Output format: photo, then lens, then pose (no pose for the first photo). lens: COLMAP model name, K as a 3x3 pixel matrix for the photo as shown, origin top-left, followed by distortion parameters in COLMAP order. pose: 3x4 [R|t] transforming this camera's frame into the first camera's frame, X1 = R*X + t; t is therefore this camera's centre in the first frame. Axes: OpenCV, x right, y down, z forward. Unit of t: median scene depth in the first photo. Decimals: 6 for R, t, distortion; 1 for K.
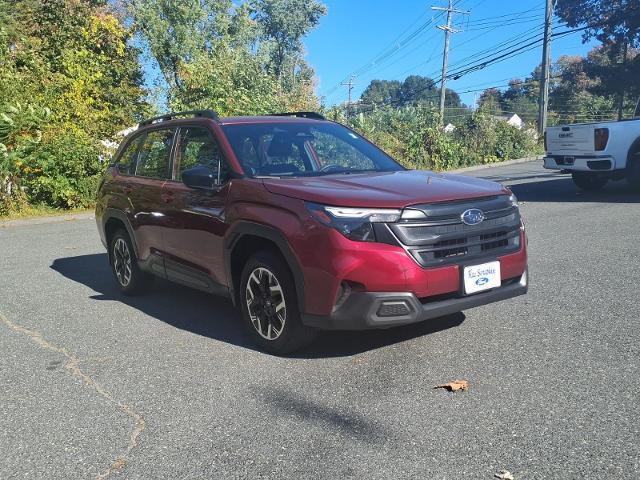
lens RADIAL K [[642.7, 0, 320.0], [0, 642.7, 240.0], [0, 0, 1]] dist [0.088026, -0.087965]
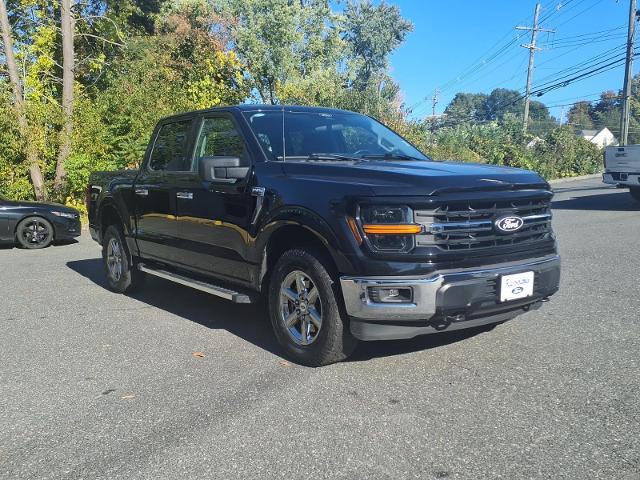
lens RADIAL K [[635.4, 0, 320.0], [0, 635.4, 240.0], [0, 0, 1]] dist [0.073545, -0.030810]
pose [[0.991804, 0.021301, -0.125979, -0.002571], [-0.023547, 0.999589, -0.016362, 0.005589], [0.125579, 0.019194, 0.991898, -0.050616]]
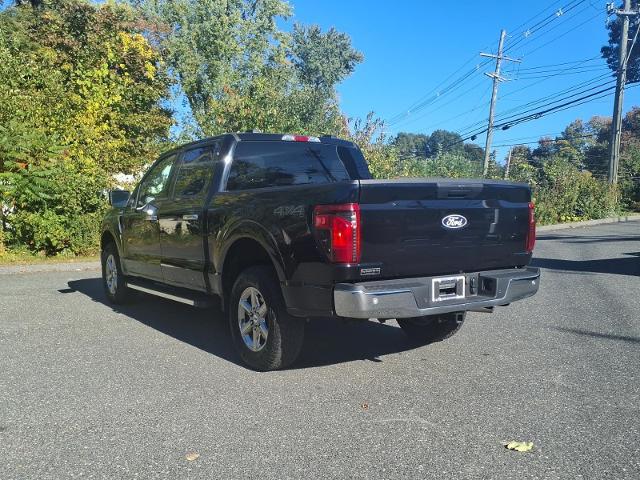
lens RADIAL K [[642.7, 0, 320.0], [0, 642.7, 240.0], [0, 0, 1]] dist [0.088026, -0.087965]
pose [[0.998126, 0.051908, -0.032415, -0.014765], [-0.054147, 0.995897, -0.072504, -0.008080], [0.028519, 0.074123, 0.996841, 0.073167]]
